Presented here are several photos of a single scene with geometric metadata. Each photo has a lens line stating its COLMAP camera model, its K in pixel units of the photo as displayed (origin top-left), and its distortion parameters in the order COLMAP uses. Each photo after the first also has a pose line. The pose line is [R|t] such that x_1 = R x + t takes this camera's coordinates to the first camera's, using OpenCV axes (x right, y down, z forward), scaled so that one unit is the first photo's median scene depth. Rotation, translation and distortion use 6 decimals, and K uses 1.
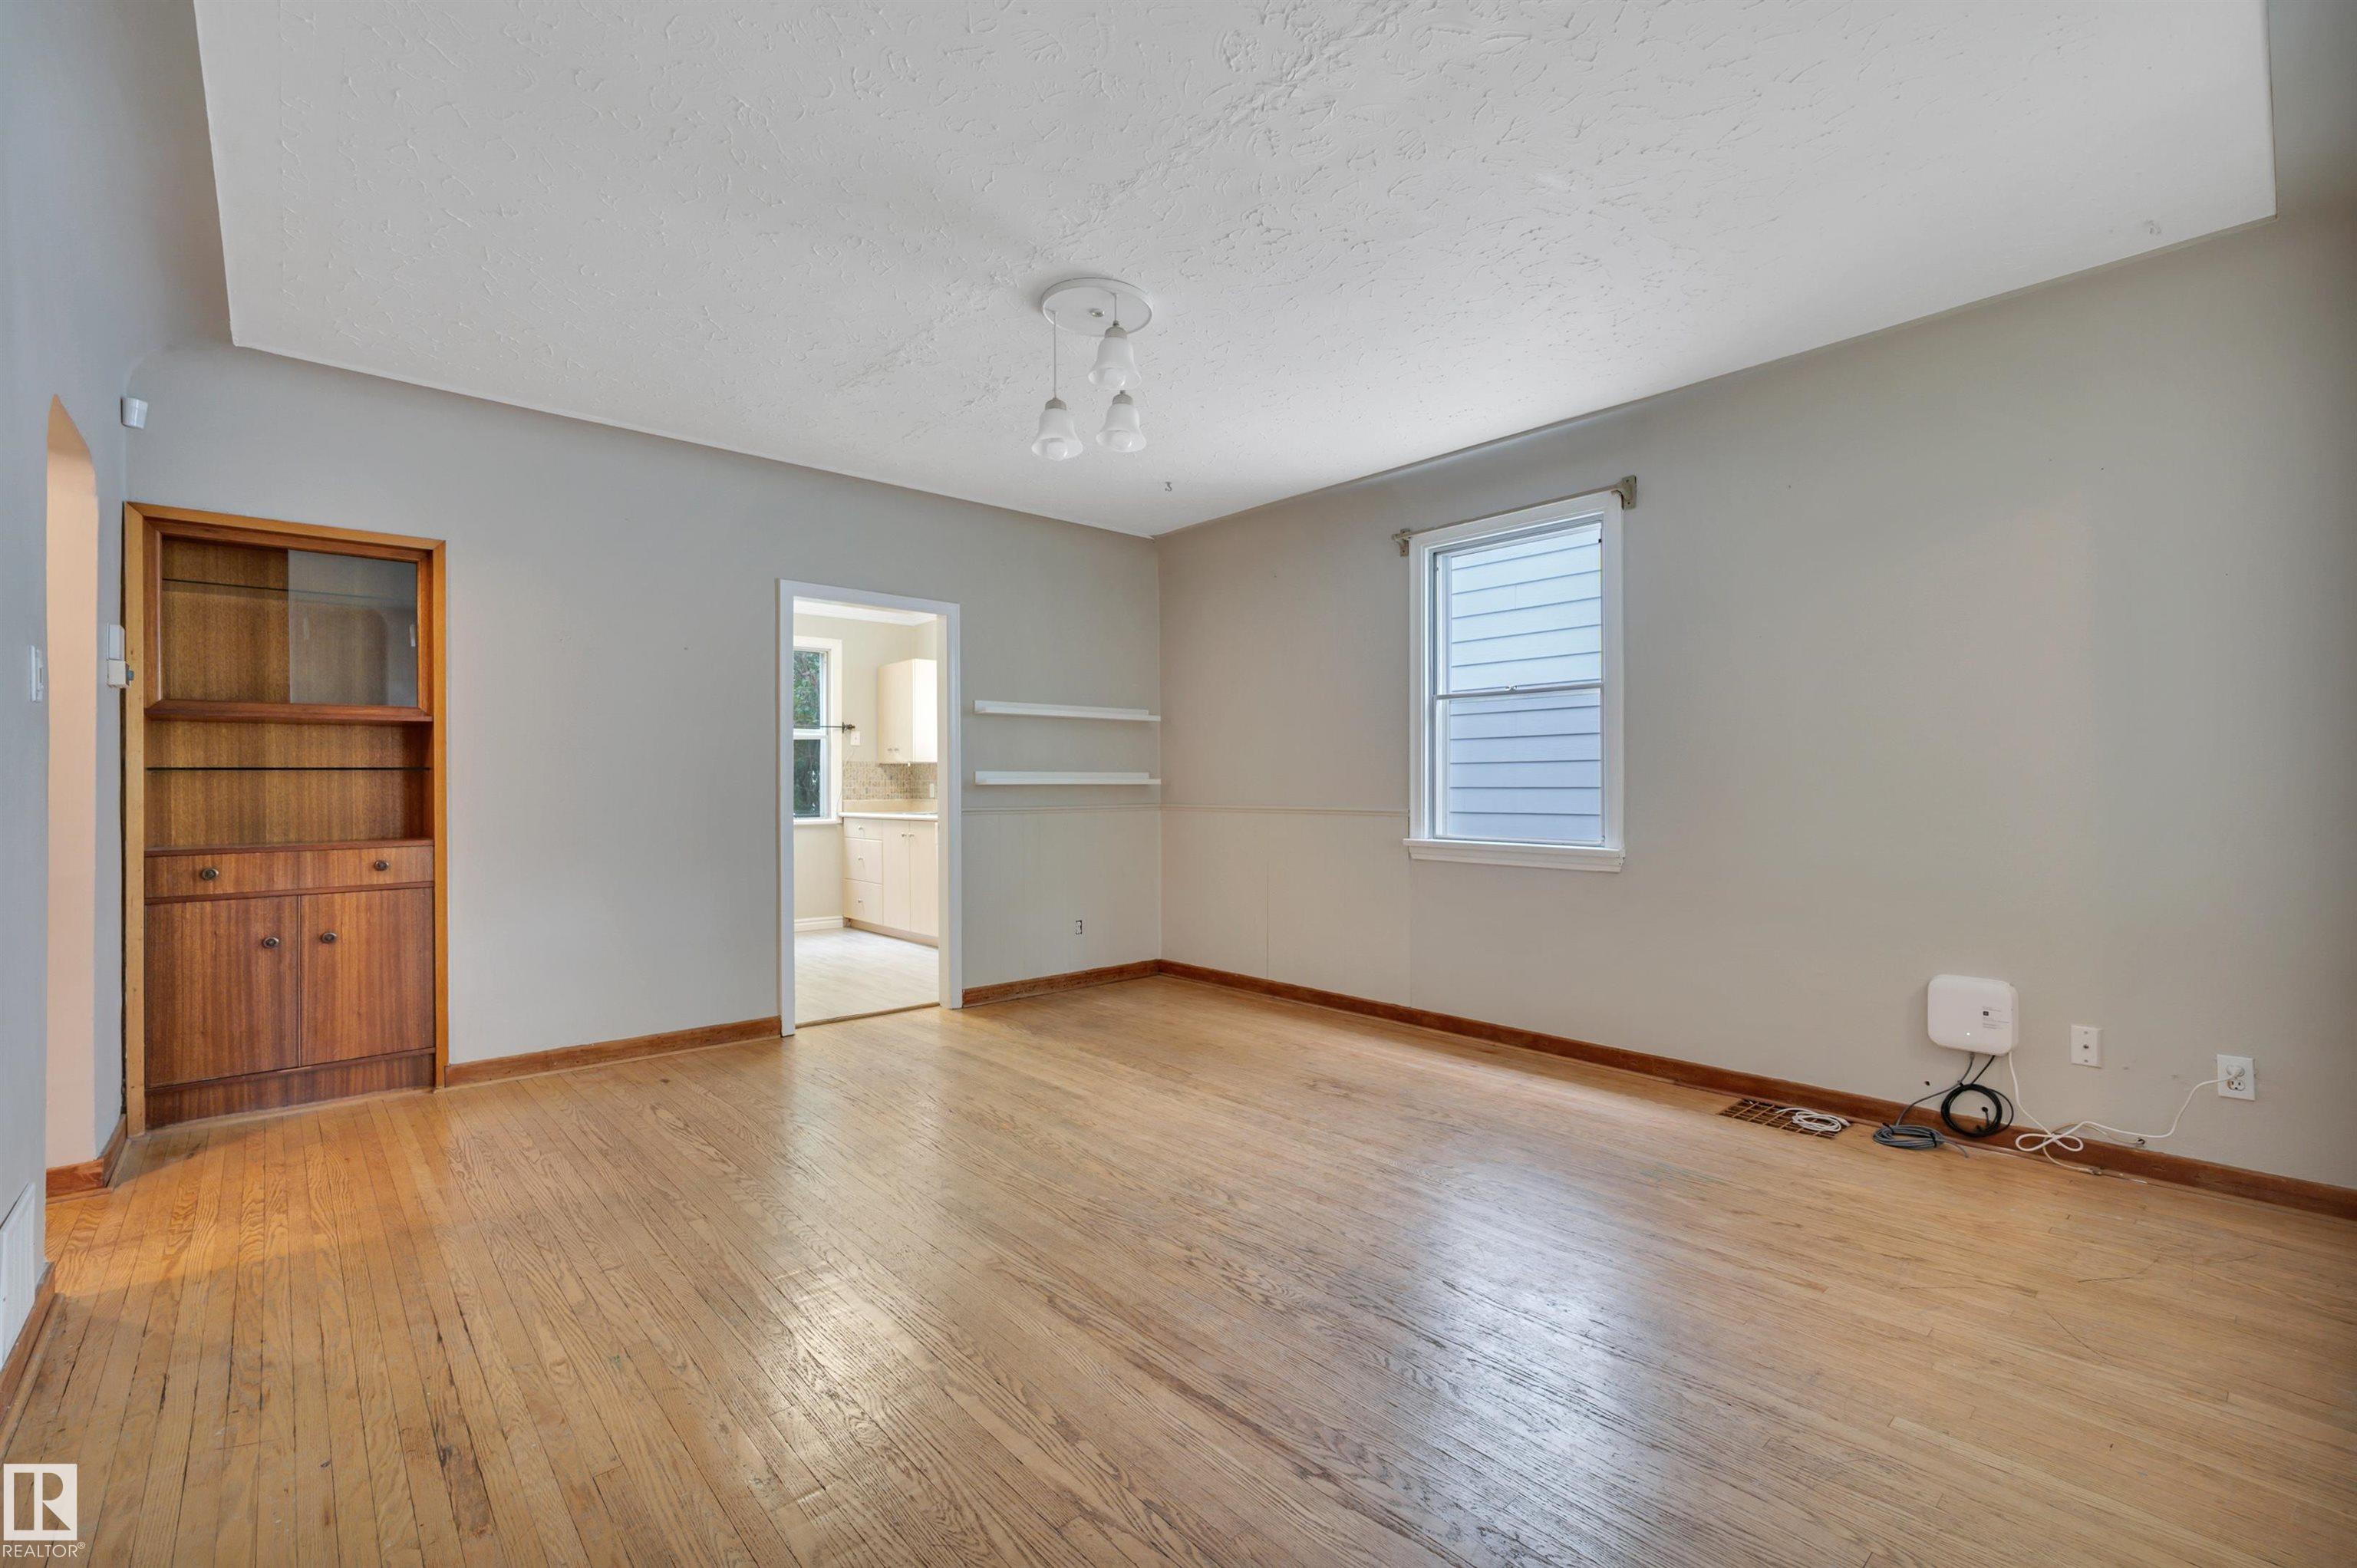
lens RADIAL K [[1020.1, 0, 1199.3], [0, 1020.1, 778.5], [0, 0, 1]] dist [-0.003111, 0.000115]
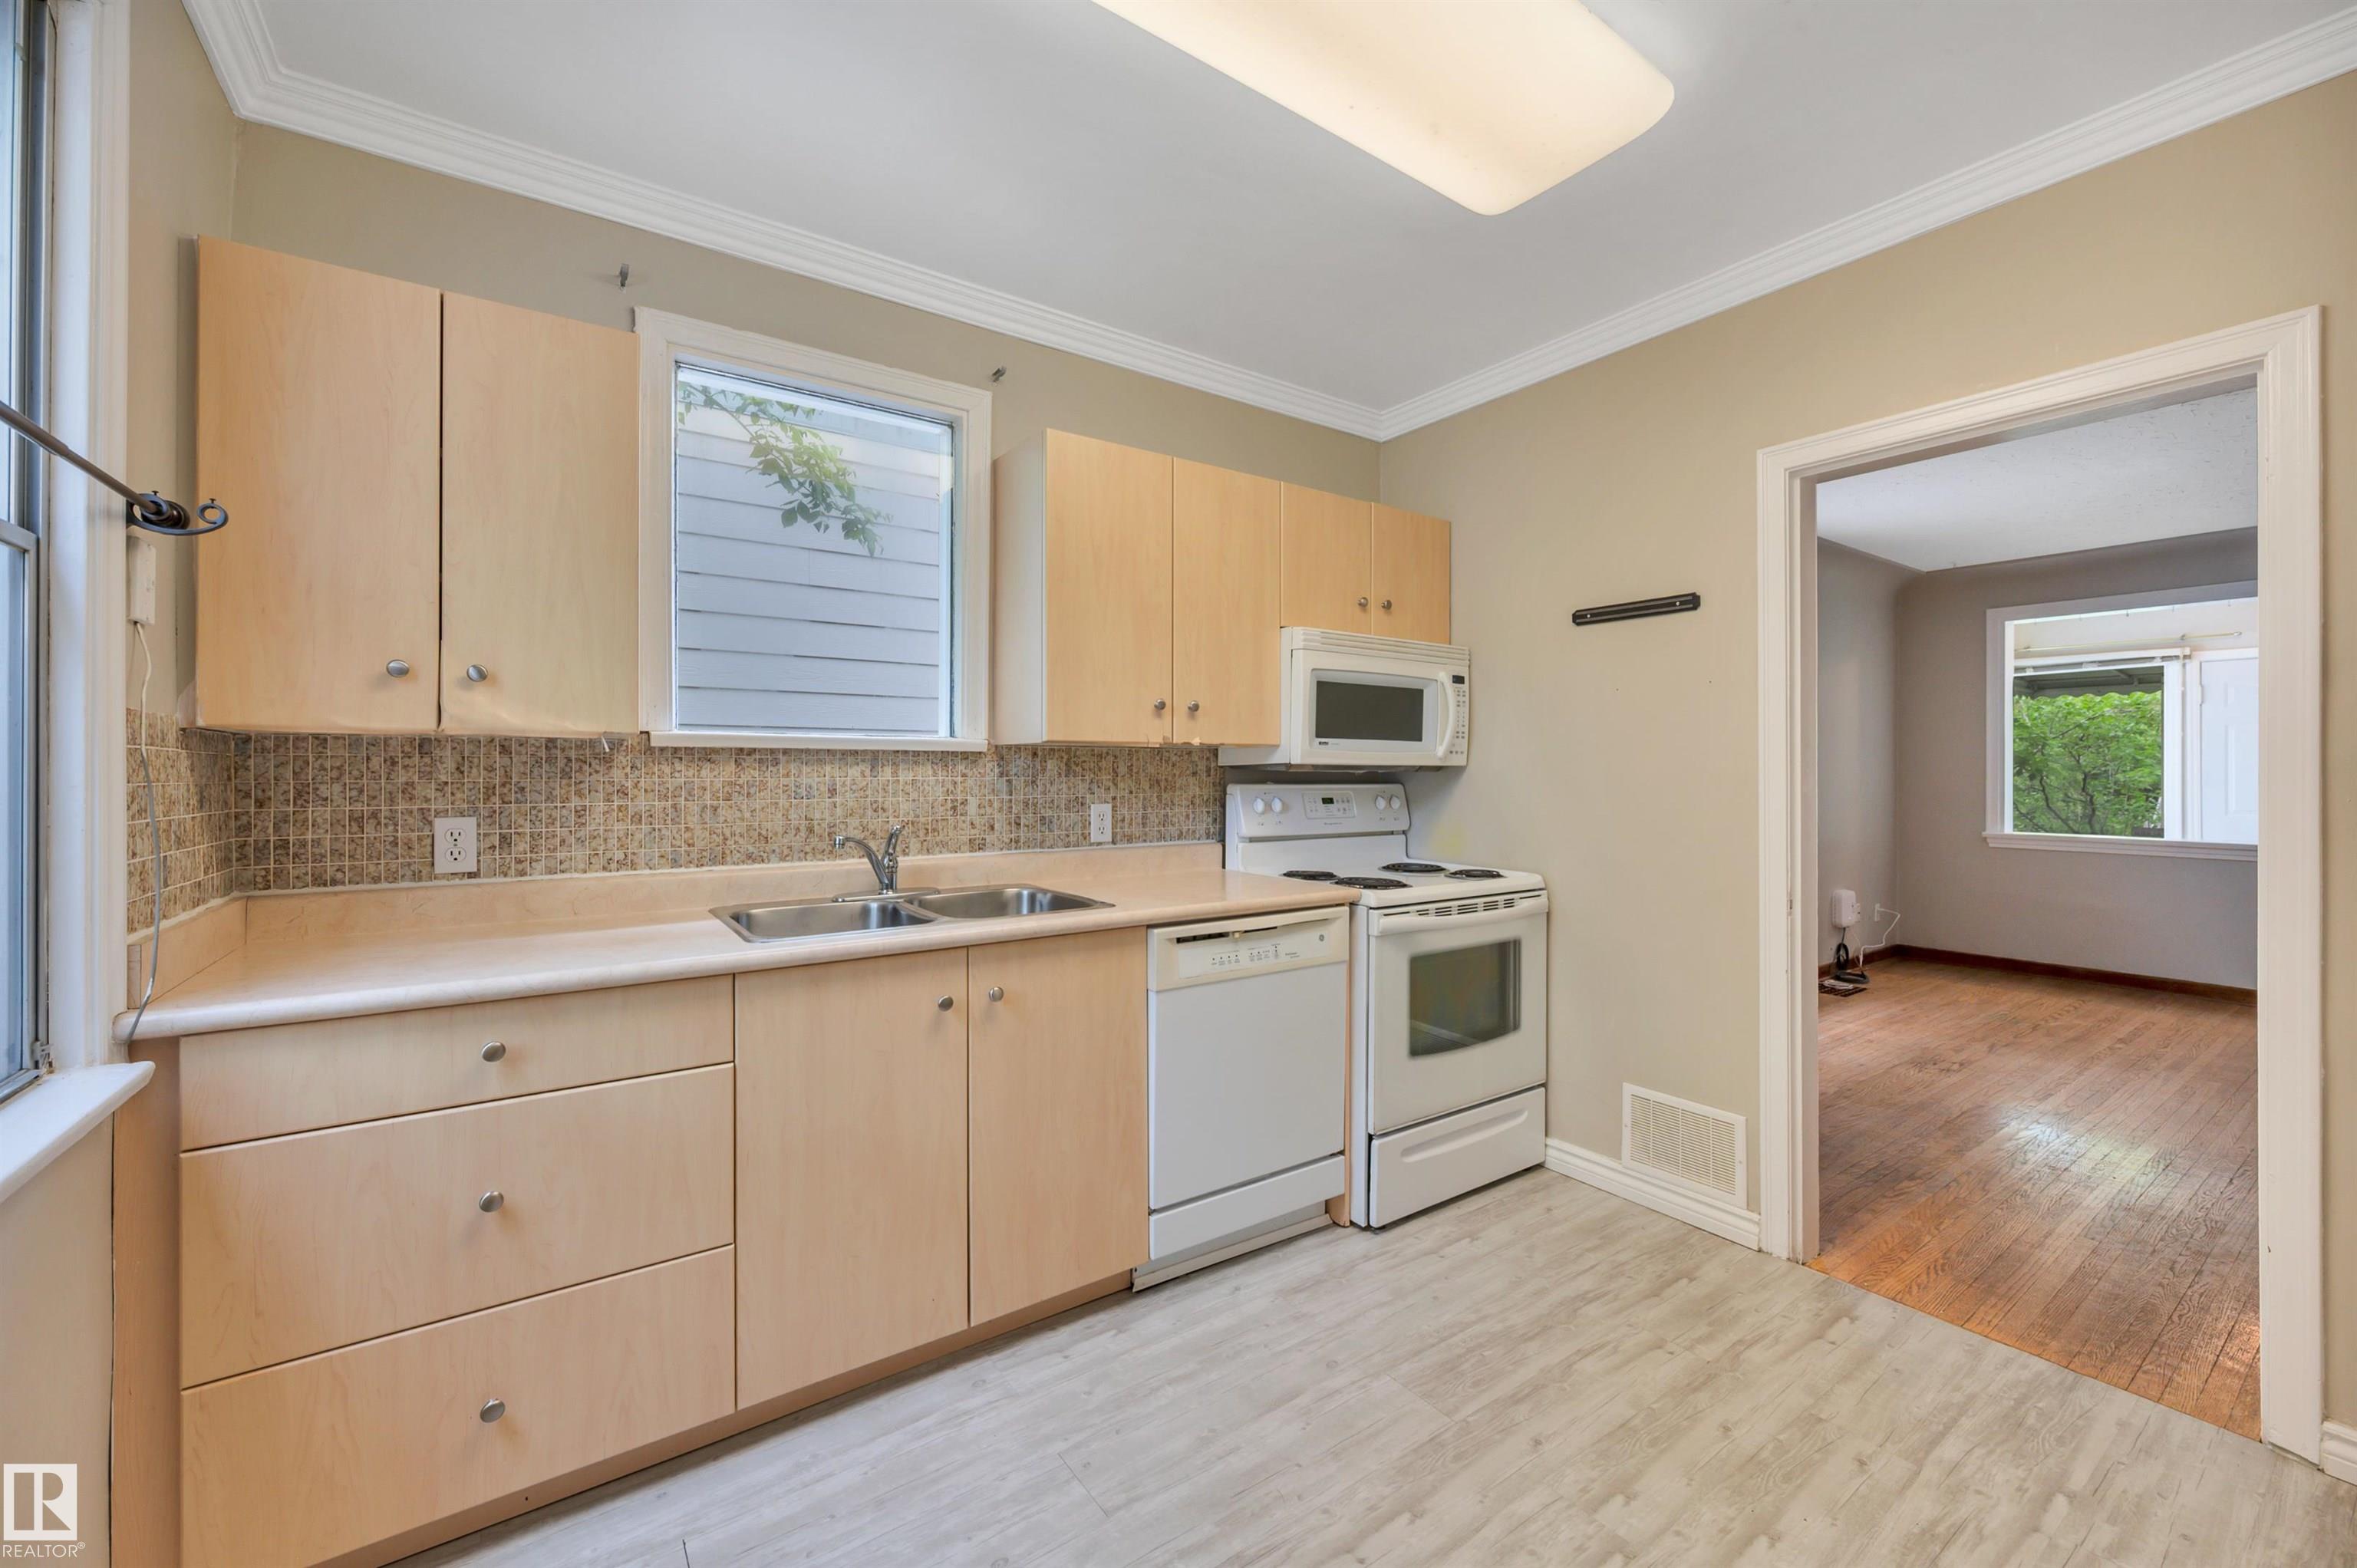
lens RADIAL K [[945.2, 0, 1197.2], [0, 945.2, 778.8], [0, 0, 1]] dist [0.000247, 0.000363]
pose [[0.119625, -0.003846, 0.992812, -1.092364], [-0.009090, 0.999946, 0.004969, -0.016946], [-0.992778, -0.009619, 0.119584, 1.820781]]
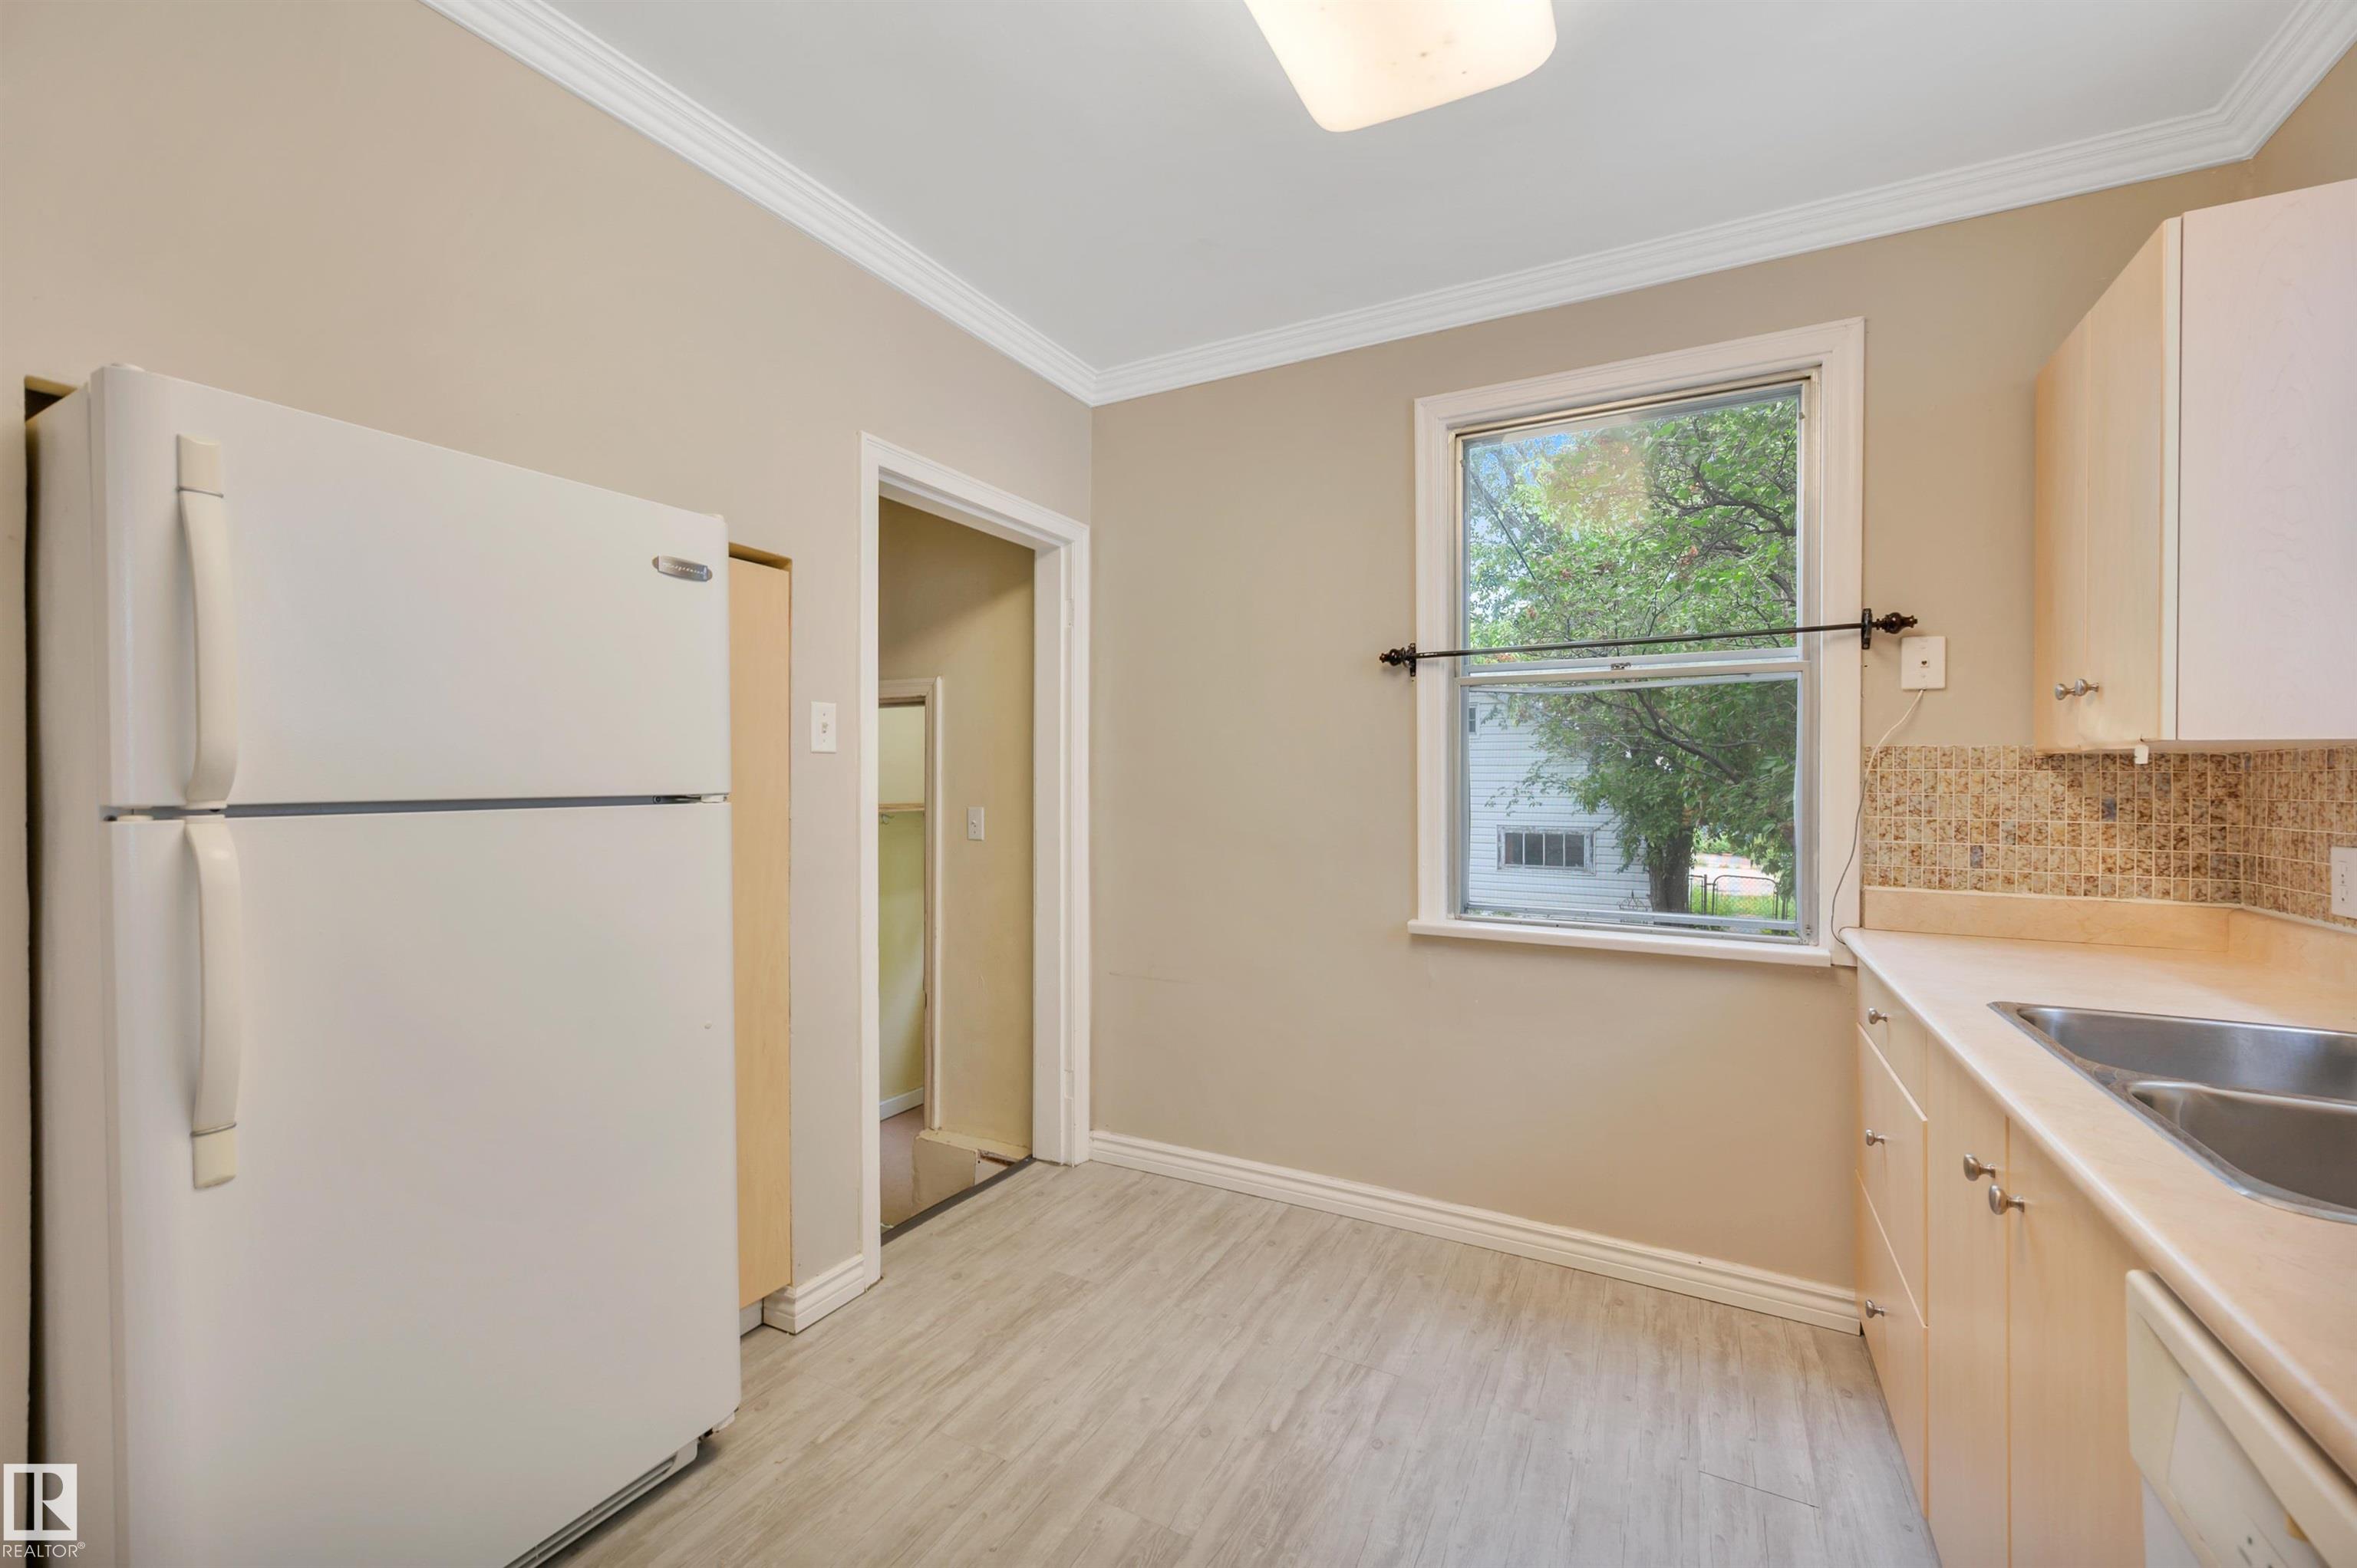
lens RADIAL K [[937.8, 0, 1190.8], [0, 937.8, 784.1], [0, 0, 1]] dist [0.000962, 0.000081]
pose [[0.325621, 0.004674, -0.945489, -0.376623], [-0.001545, 0.999989, 0.004411, -0.017456], [0.945499, 0.000024, 0.325624, 1.681755]]
